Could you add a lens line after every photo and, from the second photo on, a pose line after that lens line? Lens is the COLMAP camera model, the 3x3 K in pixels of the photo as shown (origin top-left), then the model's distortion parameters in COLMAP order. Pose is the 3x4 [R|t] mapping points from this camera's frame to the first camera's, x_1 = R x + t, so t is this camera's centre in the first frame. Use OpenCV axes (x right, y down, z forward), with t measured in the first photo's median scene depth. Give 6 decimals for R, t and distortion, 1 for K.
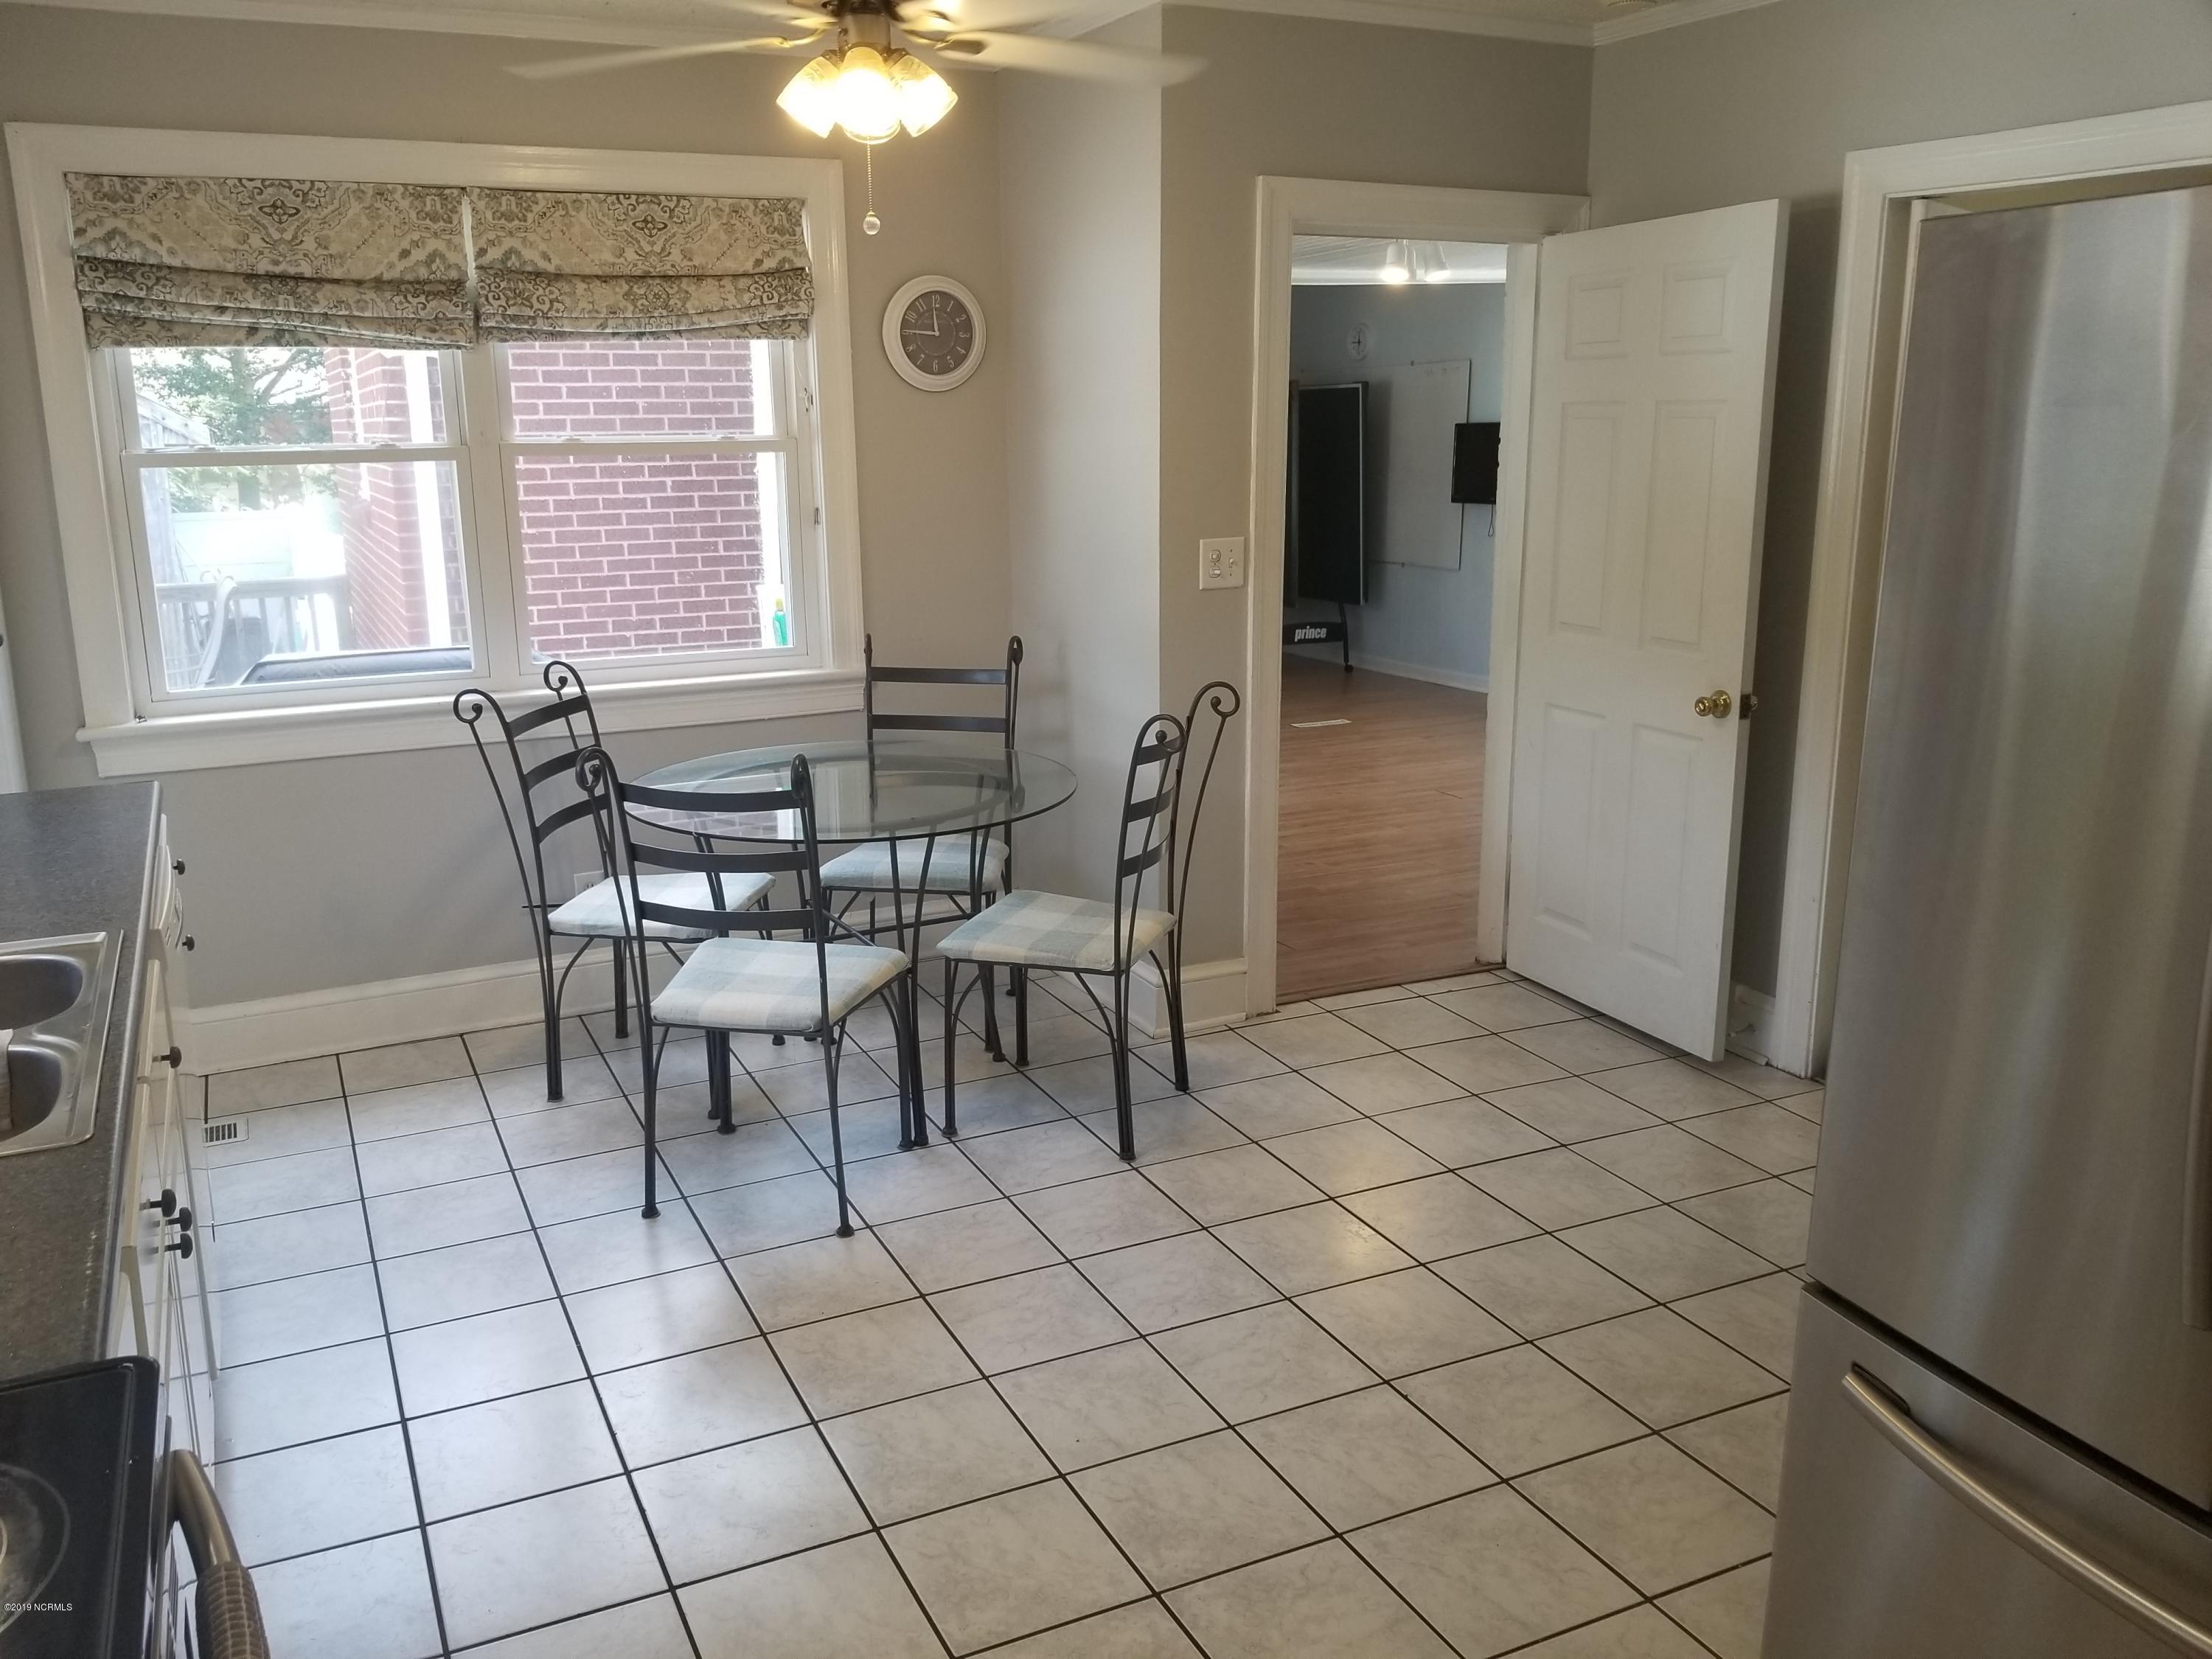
lens RADIAL K [[1754.9, 0, 1096.4], [0, 1754.9, 833.2], [0, 0, 1]] dist [0.062796, -0.098260]
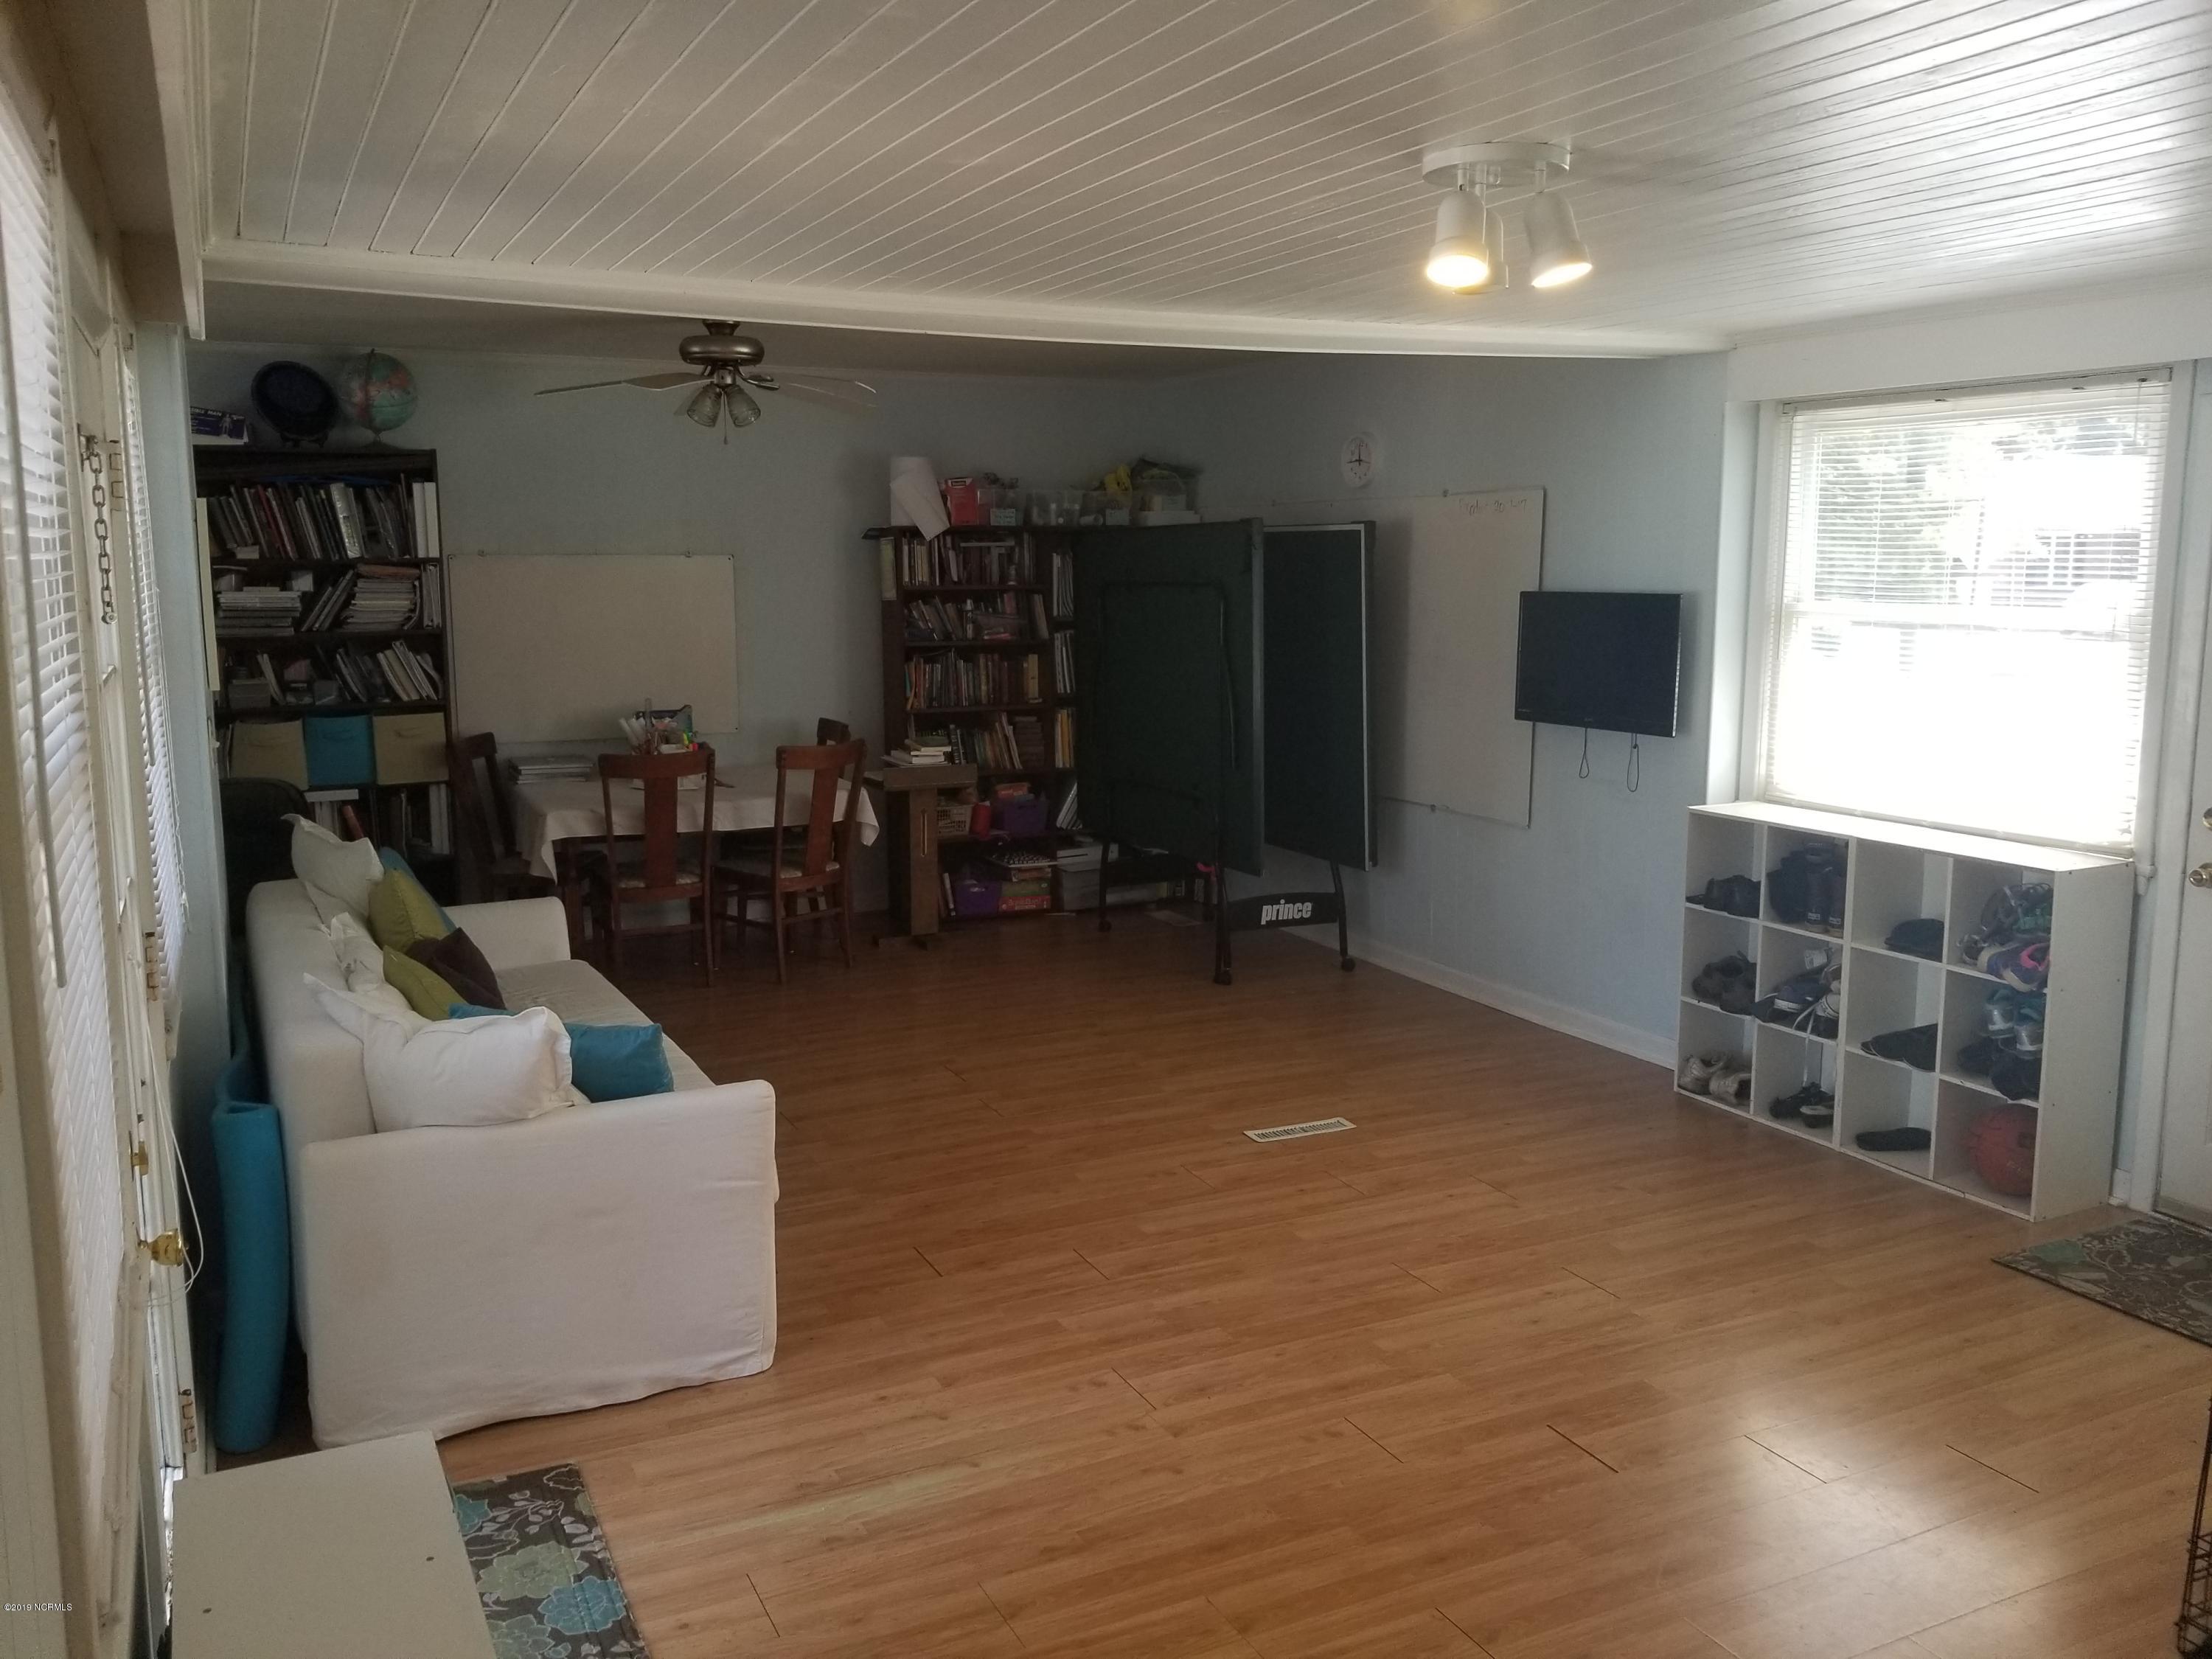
lens RADIAL K [[1754.9, 0, 1111.8], [0, 1754.9, 829.4], [0, 0, 1]] dist [0.062796, -0.098260]
pose [[0.999946, 0.005351, 0.008862, 0.053322], [-0.004698, 0.997384, -0.072134, -0.097498], [-0.009225, 0.072089, 0.997356, 0.369377]]
